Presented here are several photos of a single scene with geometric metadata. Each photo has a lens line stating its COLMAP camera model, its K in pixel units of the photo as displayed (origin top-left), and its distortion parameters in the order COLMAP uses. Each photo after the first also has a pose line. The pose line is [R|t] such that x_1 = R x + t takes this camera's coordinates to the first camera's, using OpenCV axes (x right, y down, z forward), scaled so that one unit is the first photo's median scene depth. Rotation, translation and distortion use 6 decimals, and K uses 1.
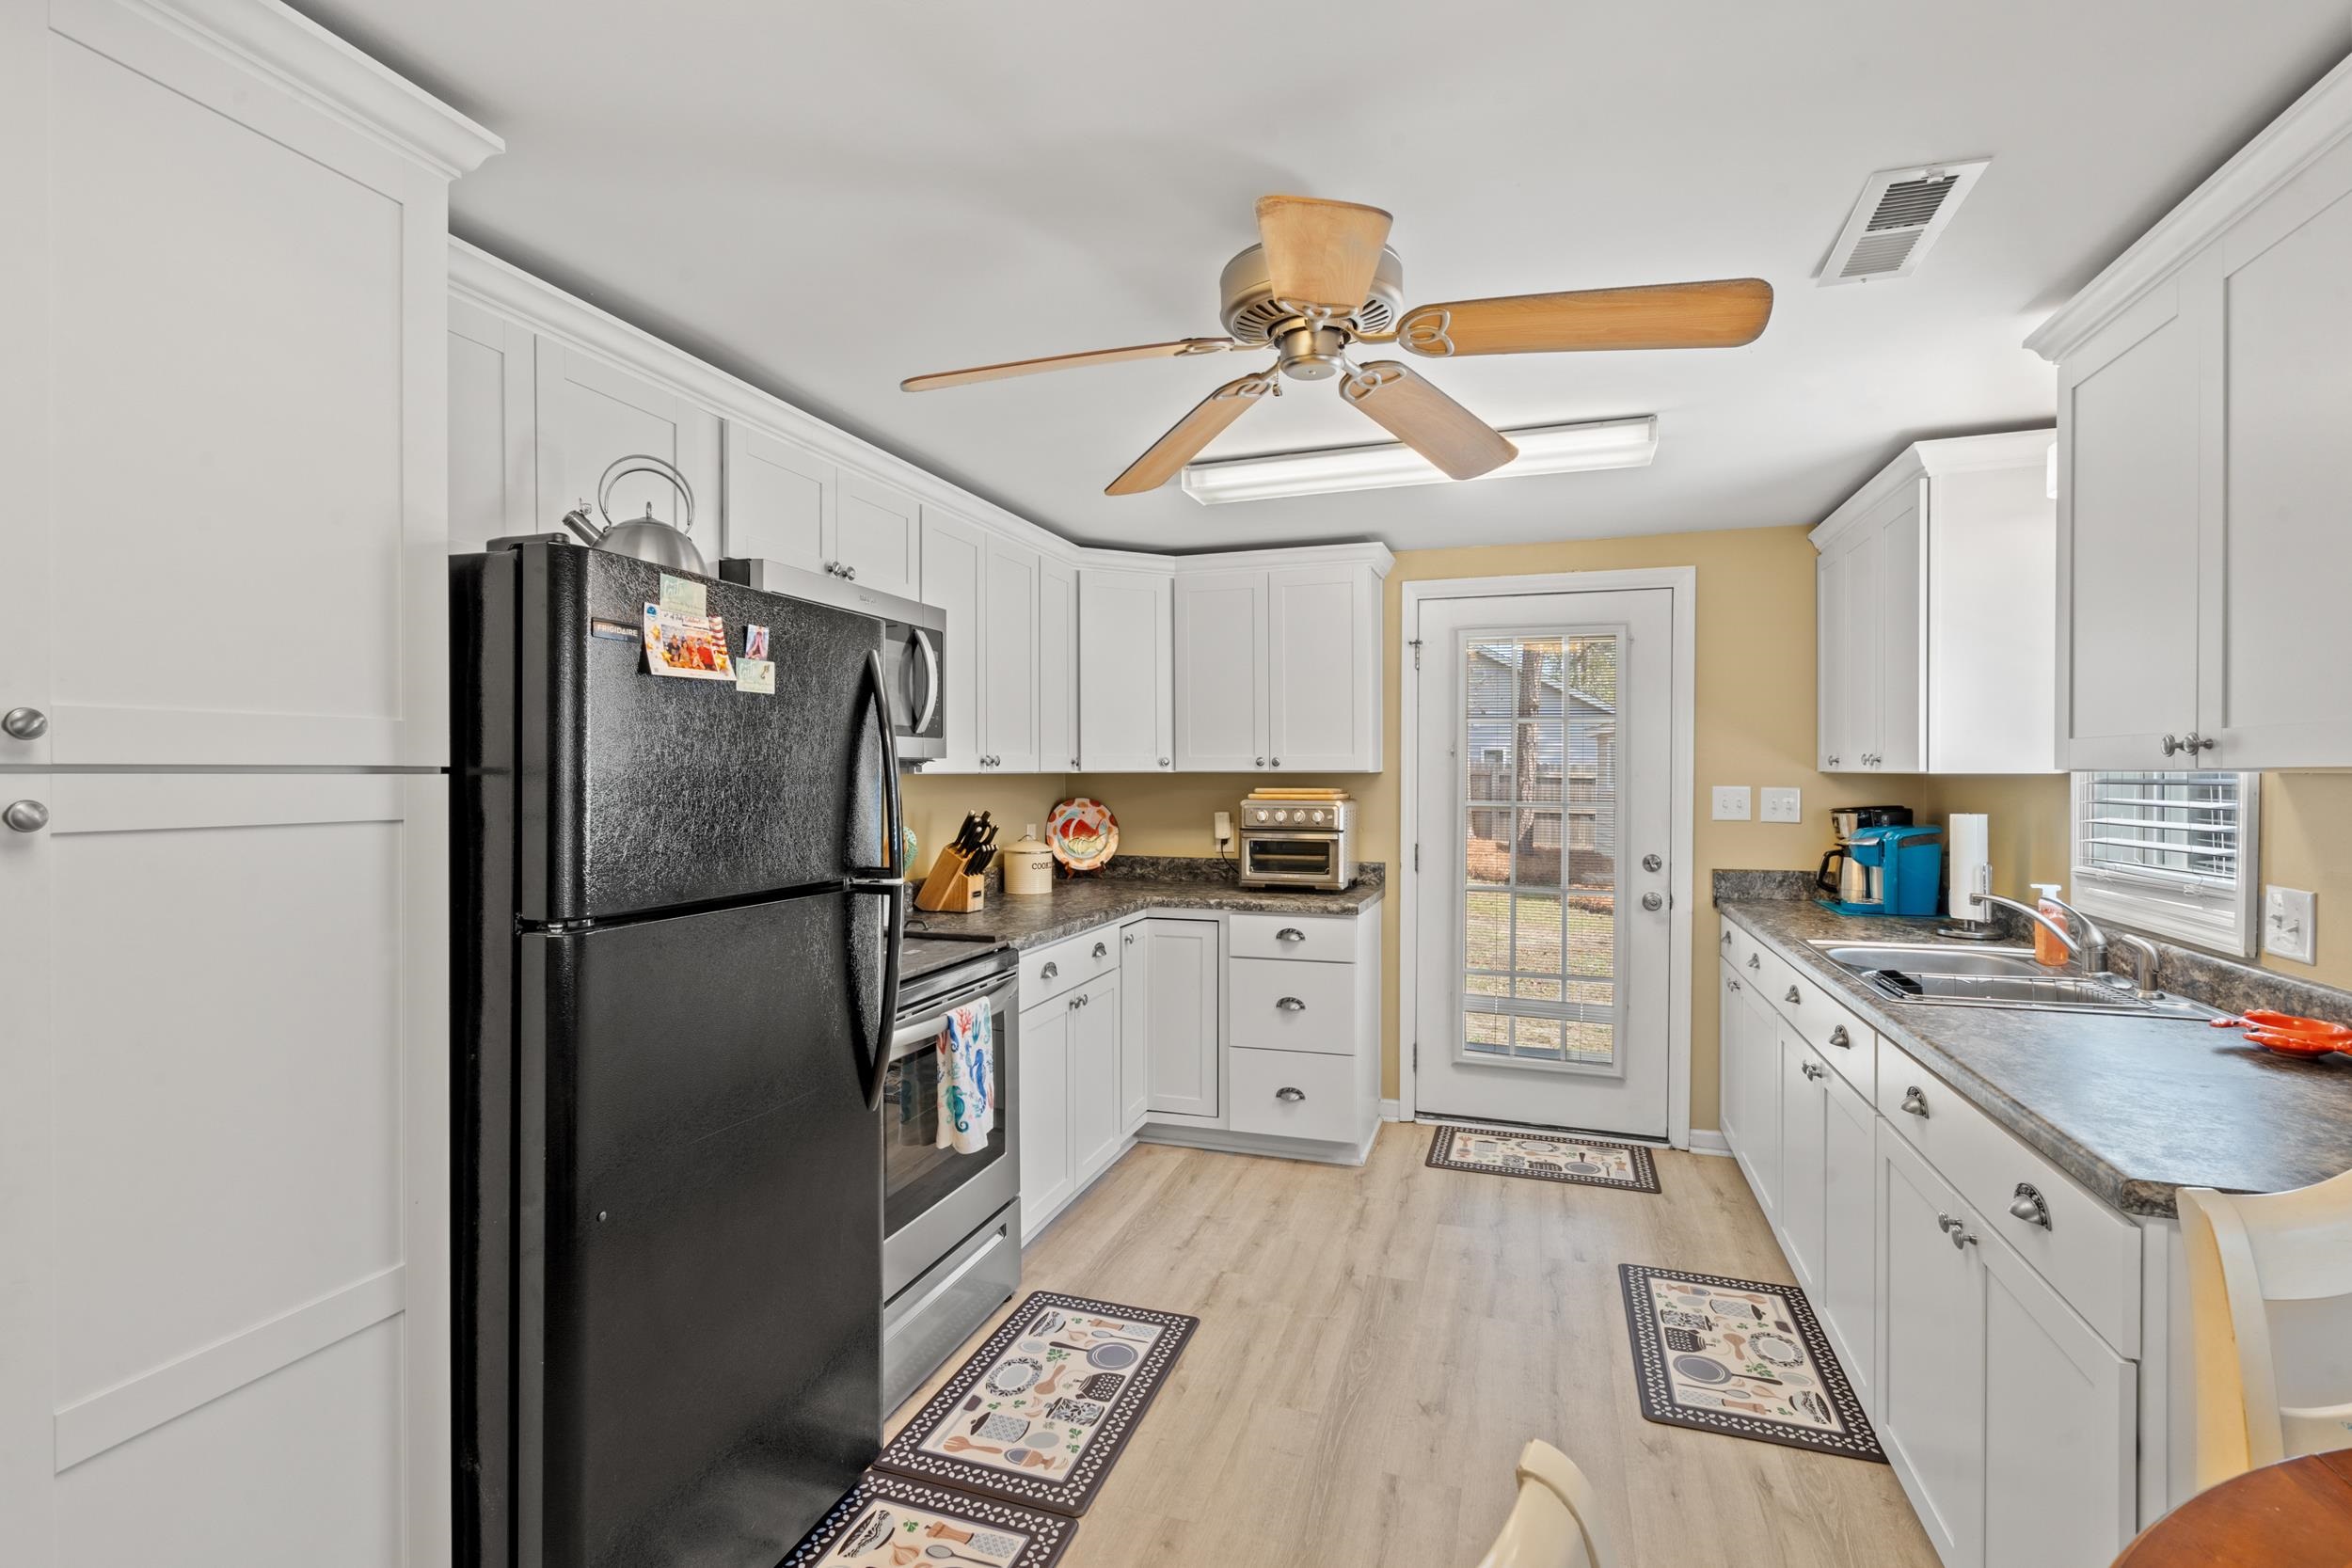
lens RADIAL K [[1070.8, 0, 1168.9], [0, 1070.8, 778.5], [0, 0, 1]] dist [-0.005646, 0.002445]
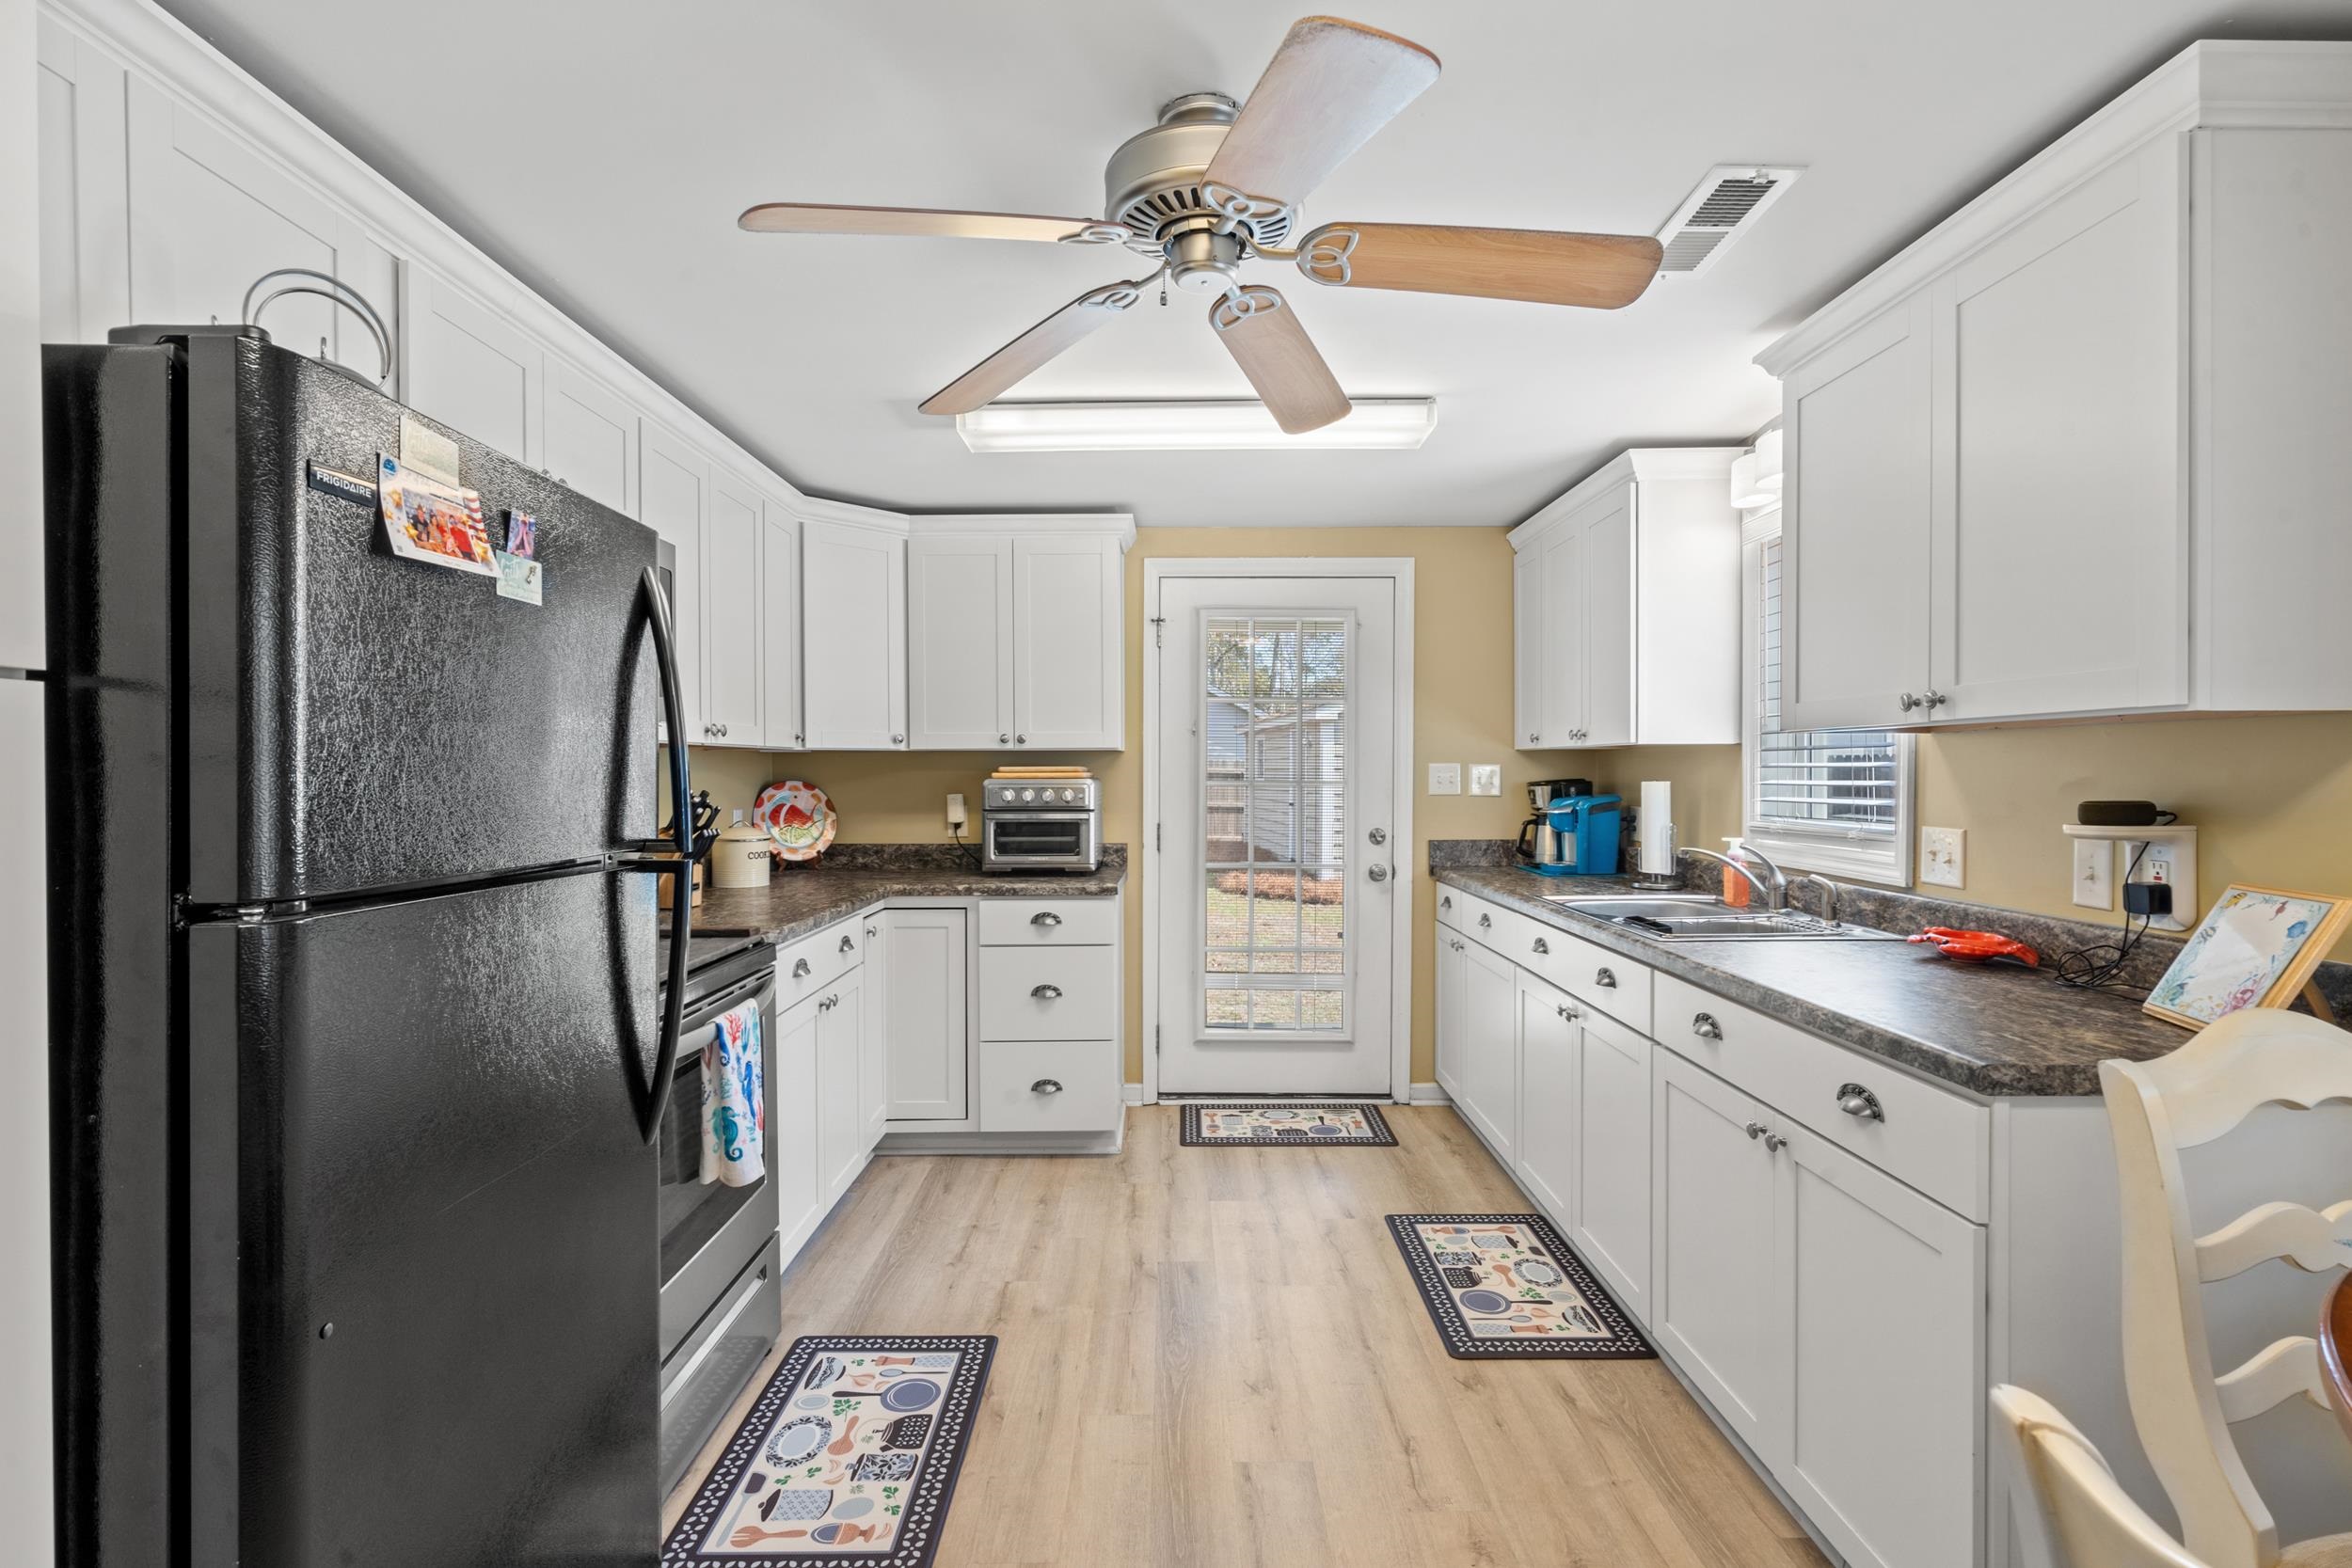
lens RADIAL K [[1070.8, 0, 1169.2], [0, 1070.8, 782.2], [0, 0, 1]] dist [-0.005646, 0.002445]
pose [[0.946051, -0.005236, 0.323975, -0.128630], [0.004082, 0.999983, 0.004239, 0.029712], [-0.323992, -0.002688, 0.946056, 0.093035]]
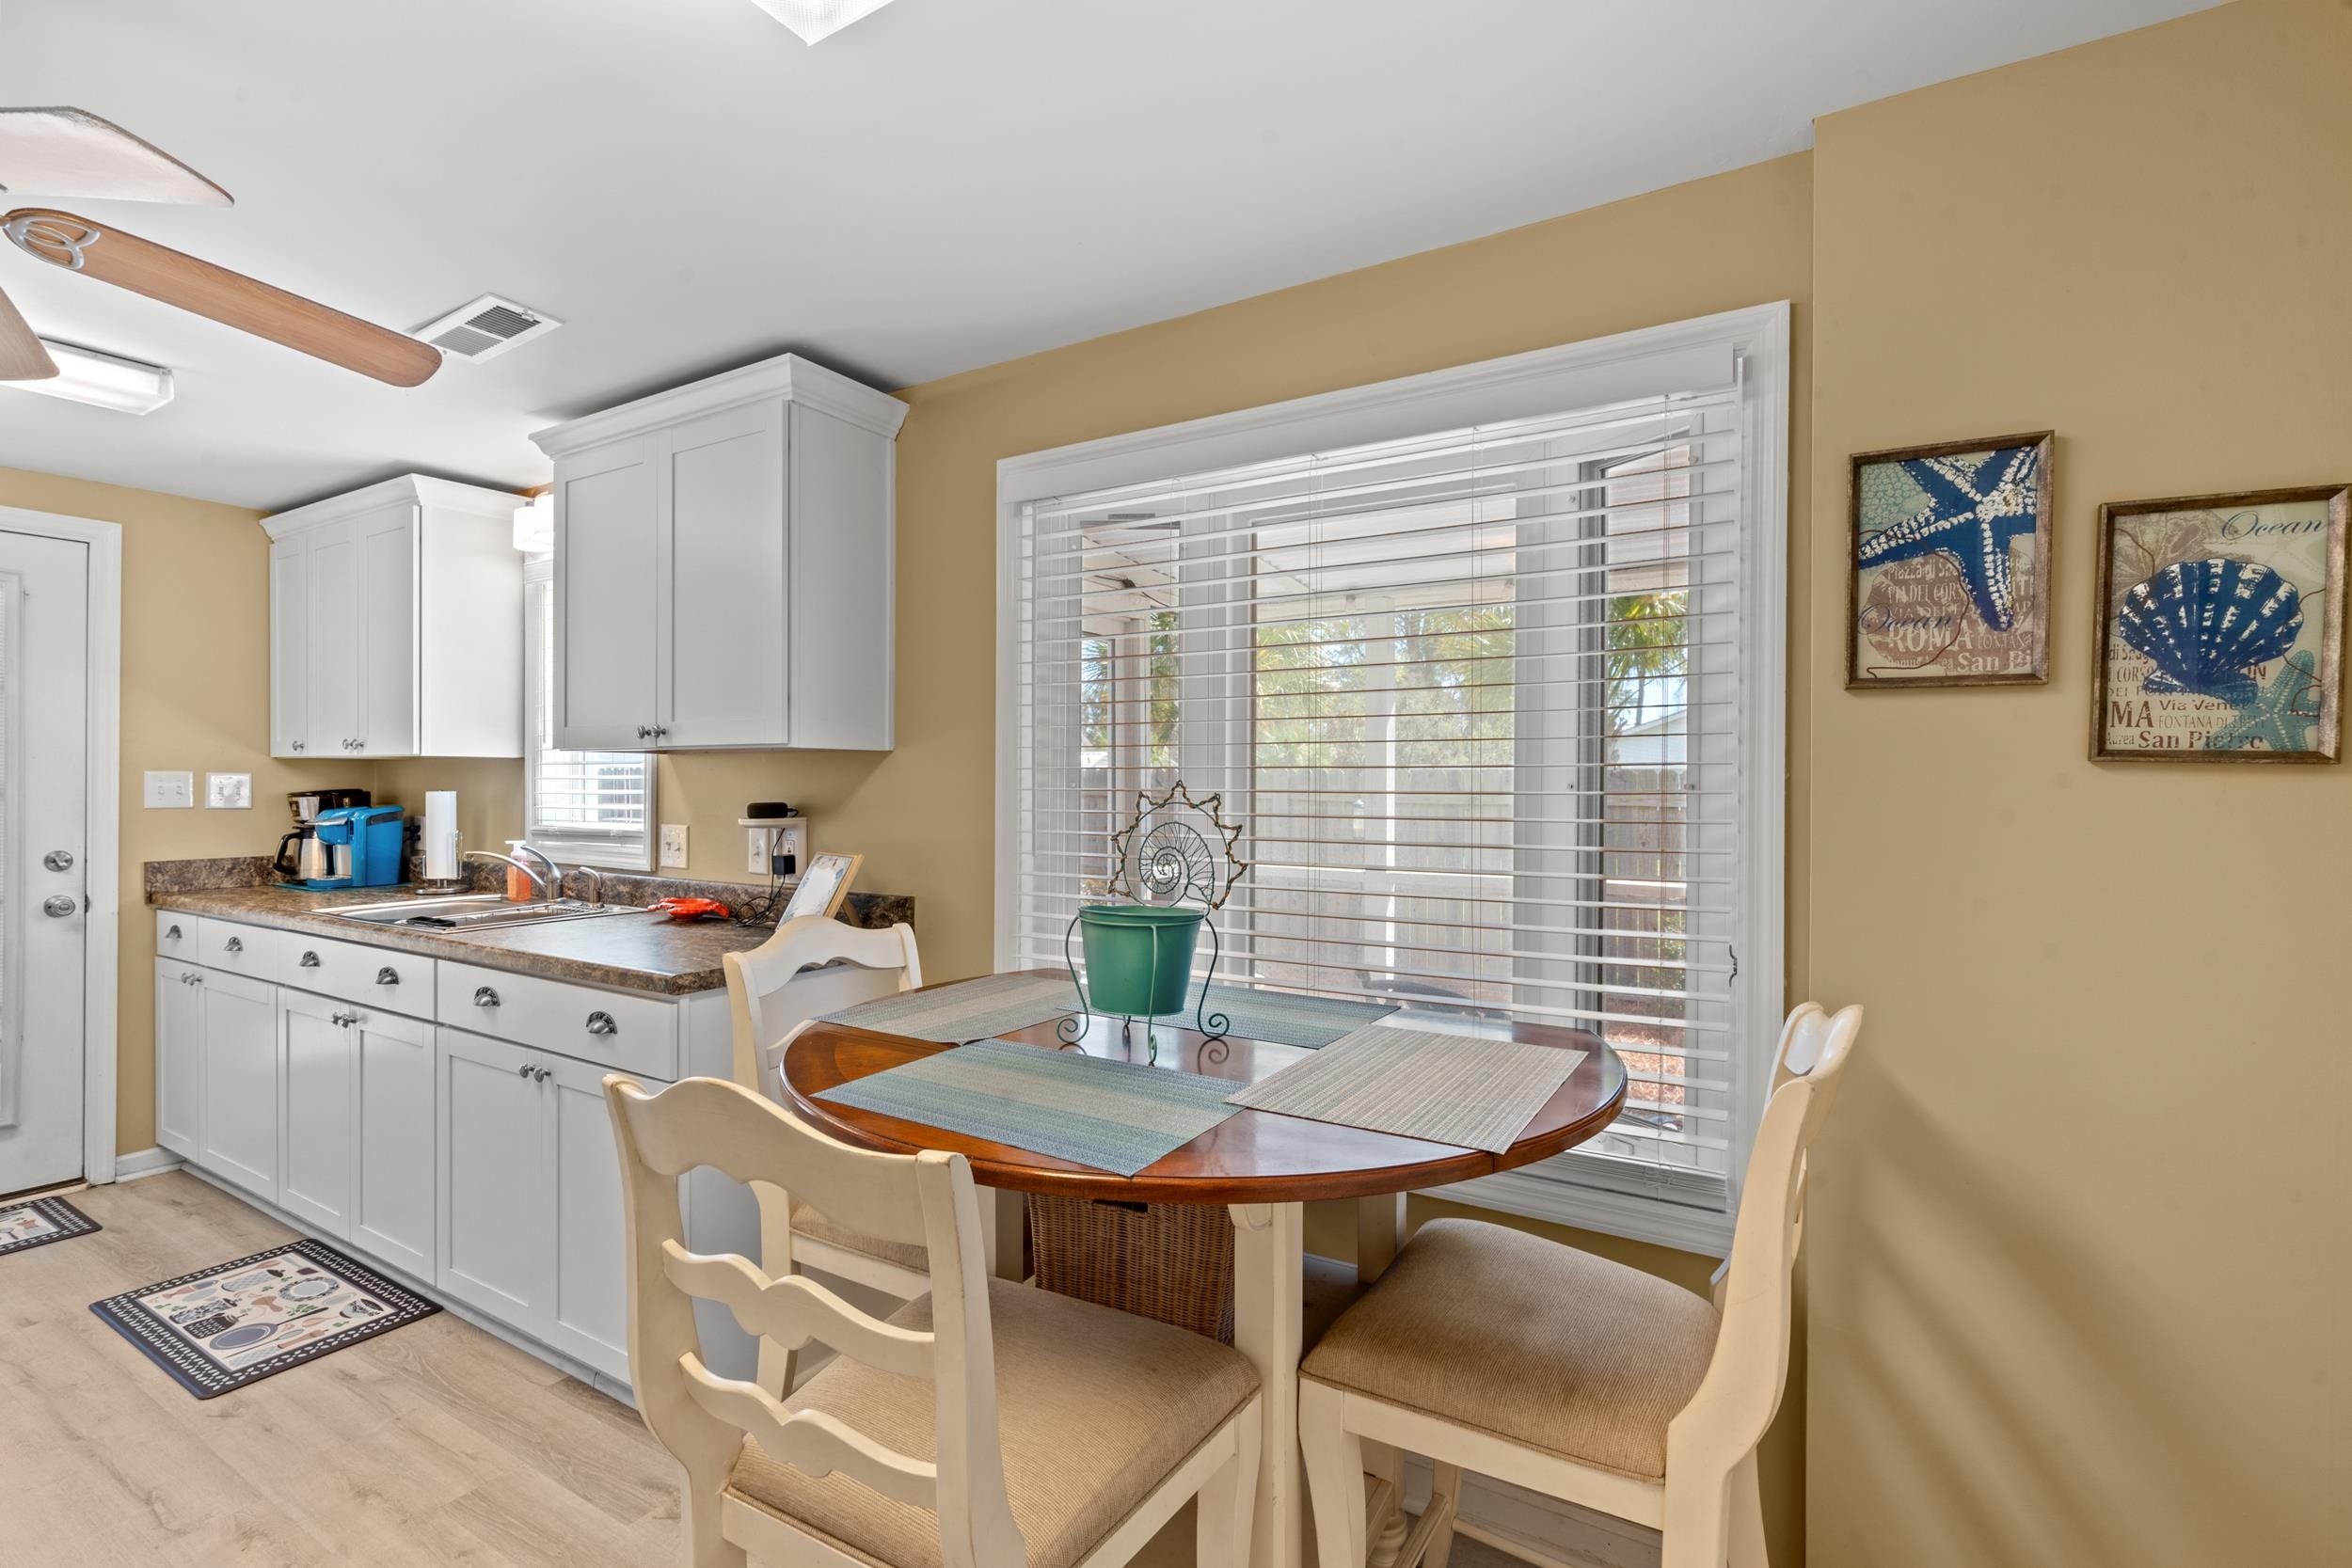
lens RADIAL K [[1070.8, 0, 1172.8], [0, 1070.8, 786.8], [0, 0, 1]] dist [-0.005646, 0.002445]
pose [[0.215685, -0.002919, 0.976459, -0.276634], [0.002676, 0.999994, 0.002398, 0.030193], [-0.976459, 0.002096, 0.215691, -0.073096]]
